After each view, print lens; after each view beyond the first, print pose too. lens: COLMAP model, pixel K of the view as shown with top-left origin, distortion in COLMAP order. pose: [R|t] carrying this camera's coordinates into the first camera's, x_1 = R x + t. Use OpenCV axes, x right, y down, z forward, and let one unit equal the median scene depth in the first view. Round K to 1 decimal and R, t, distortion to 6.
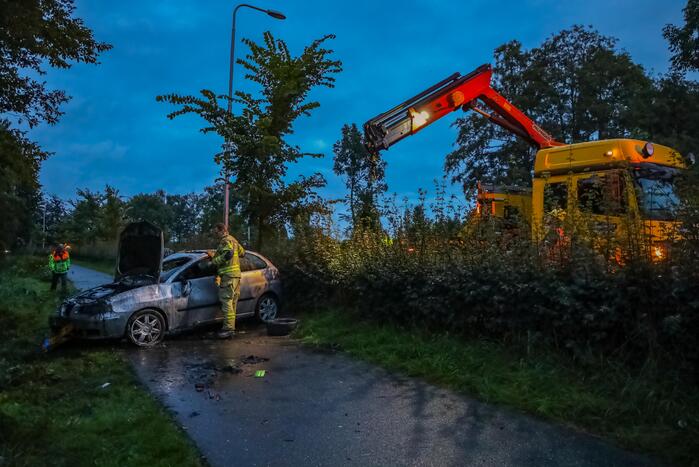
lens RADIAL K [[483.2, 0, 348.1], [0, 483.2, 211.4], [0, 0, 1]] dist [-0.000377, -0.056230]
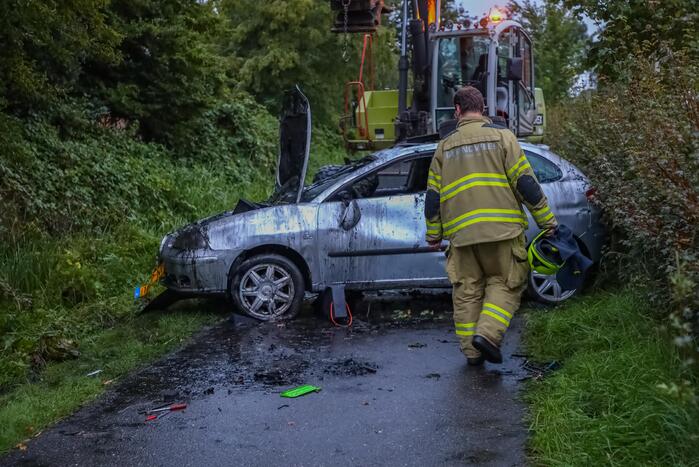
lens RADIAL K [[1094.6, 0, 354.5], [0, 1094.6, 232.2], [0, 0, 1]] dist [0.237088, 0.007451]
pose [[0.760214, 0.065375, -0.646375, 0.371786], [0.042913, 0.987699, 0.150366, 0.000585], [0.648254, -0.142048, 0.748057, 0.103767]]
